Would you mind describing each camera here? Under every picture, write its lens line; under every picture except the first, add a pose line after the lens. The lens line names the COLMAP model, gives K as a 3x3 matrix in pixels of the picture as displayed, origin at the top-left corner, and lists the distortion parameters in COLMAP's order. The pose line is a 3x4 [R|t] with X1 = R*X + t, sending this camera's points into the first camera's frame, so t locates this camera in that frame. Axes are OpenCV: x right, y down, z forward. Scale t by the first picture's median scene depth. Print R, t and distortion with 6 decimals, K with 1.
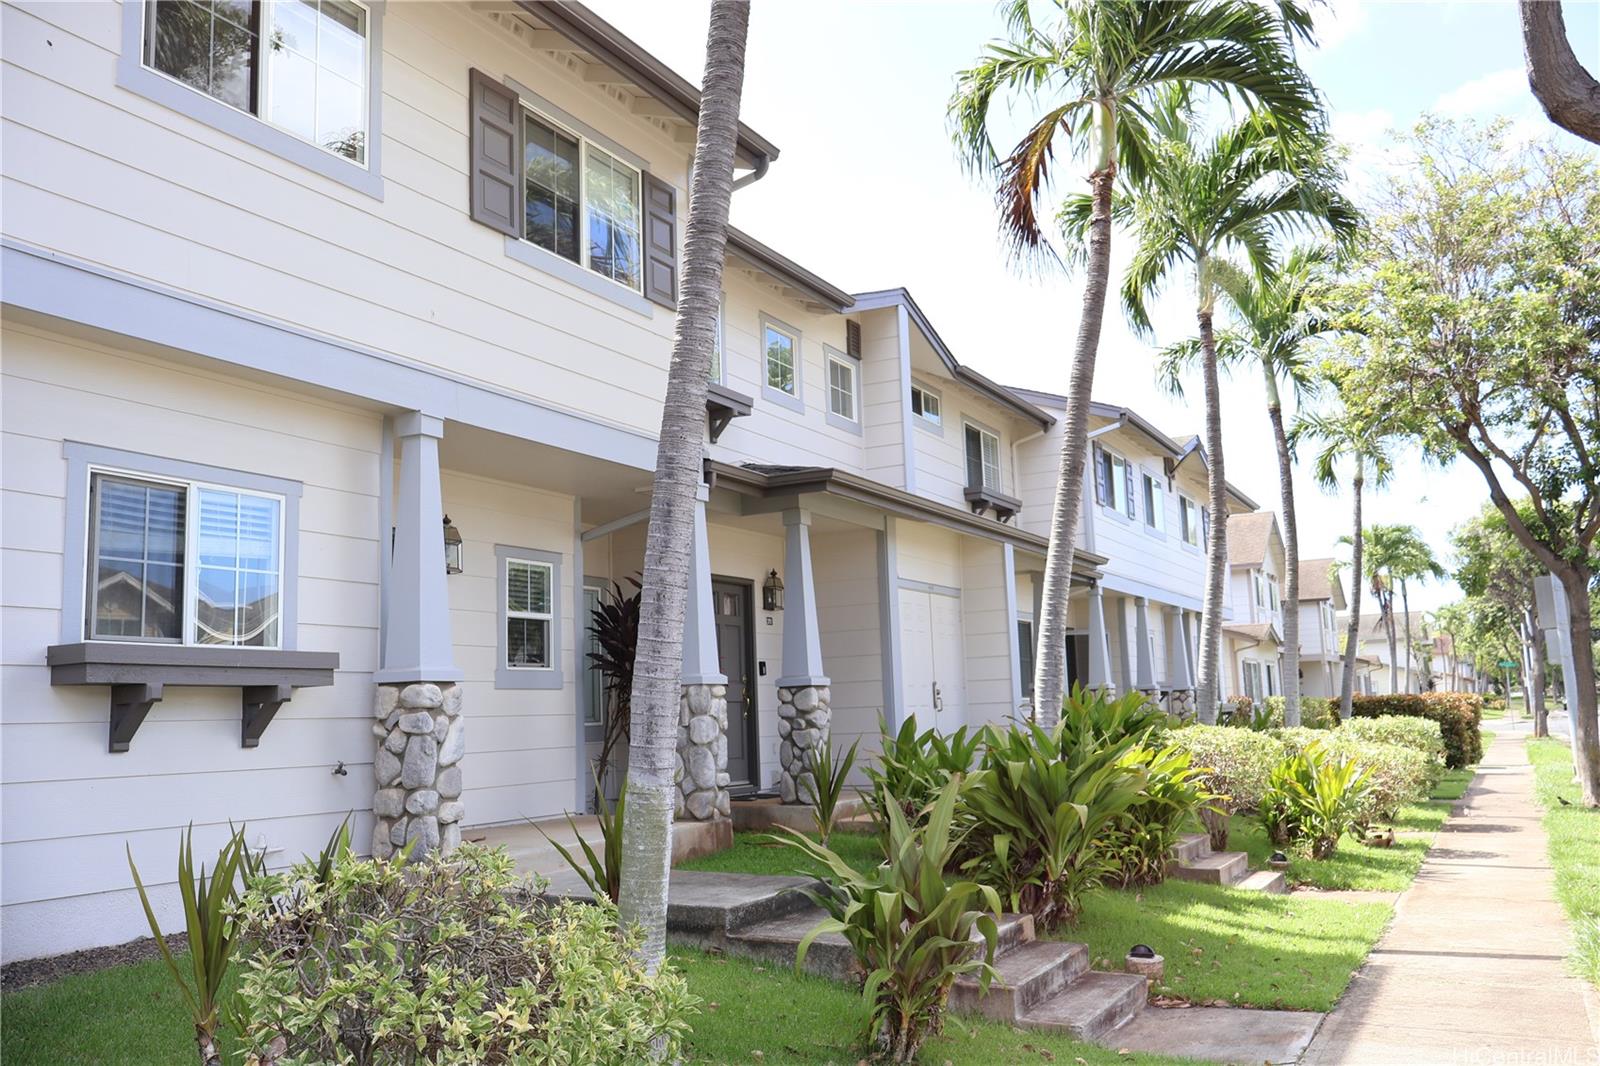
lens RADIAL K [[1327.3, 0, 800.0], [0, 1327.3, 533.0], [0, 0, 1]] dist [-0.009287, 0.015177]
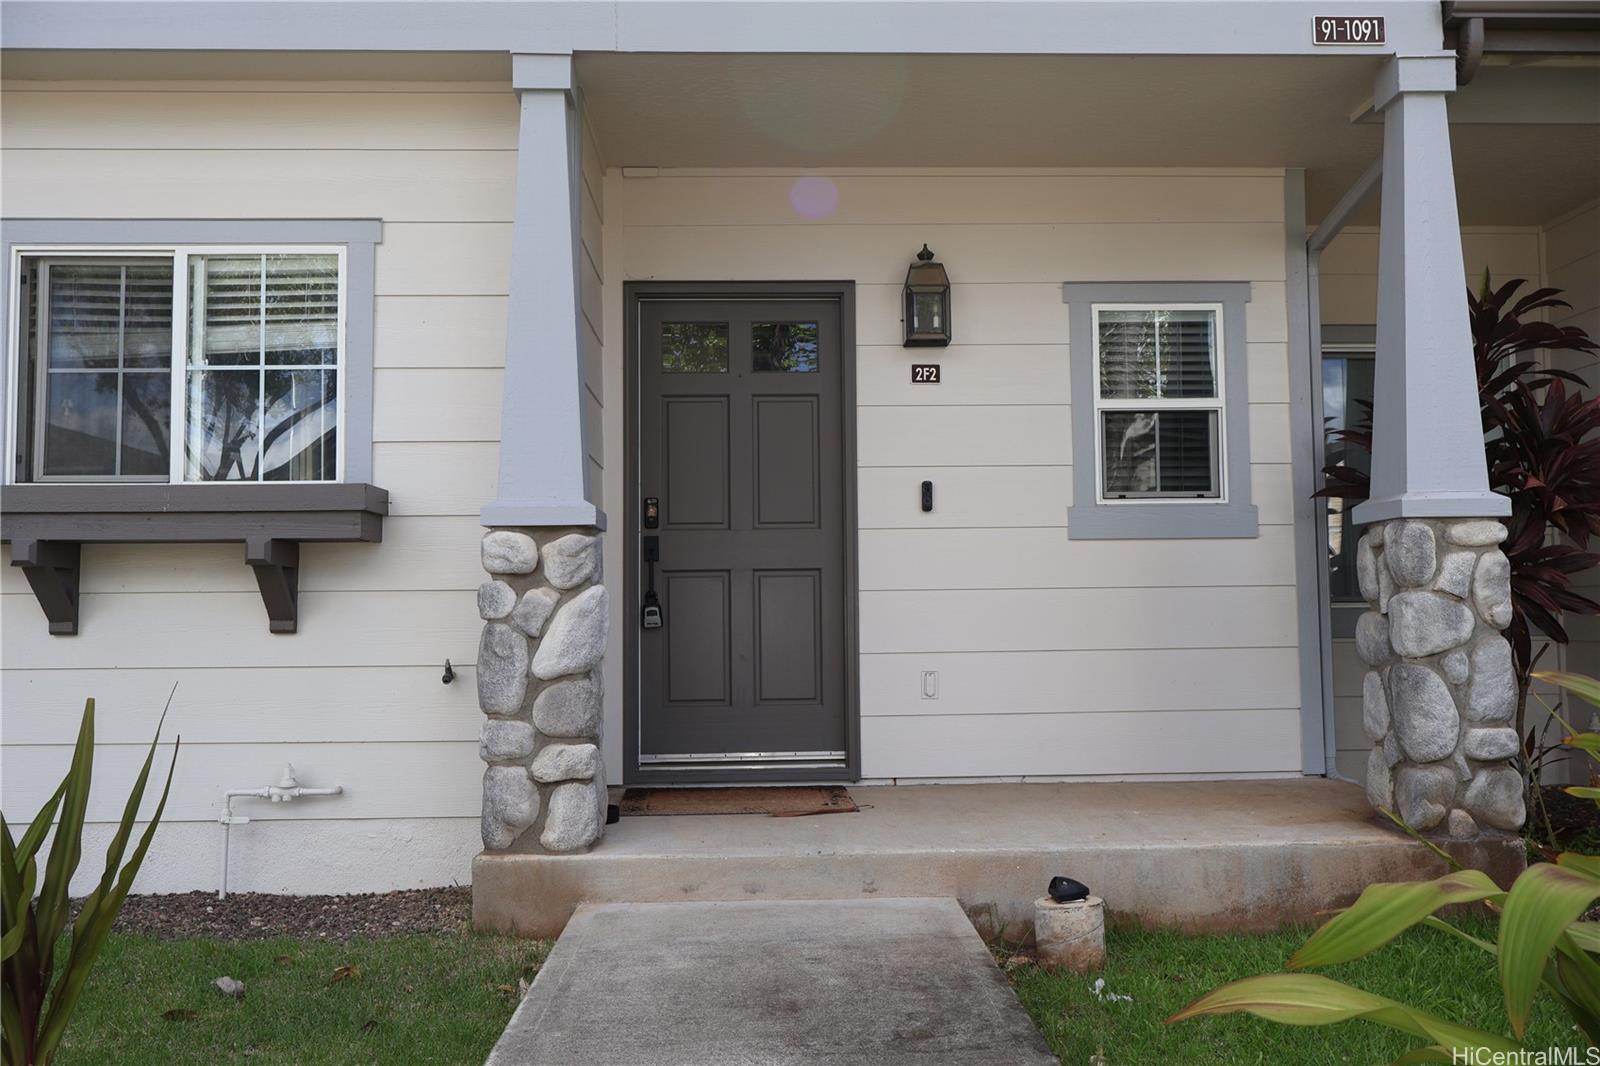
lens RADIAL K [[1327.3, 0, 800.0], [0, 1327.3, 533.0], [0, 0, 1]] dist [-0.009287, 0.015177]
pose [[0.505661, -0.027012, -0.862309, 0.195682], [0.113599, 0.992892, 0.035512, 0.081421], [0.855220, -0.115914, 0.505136, 0.617476]]
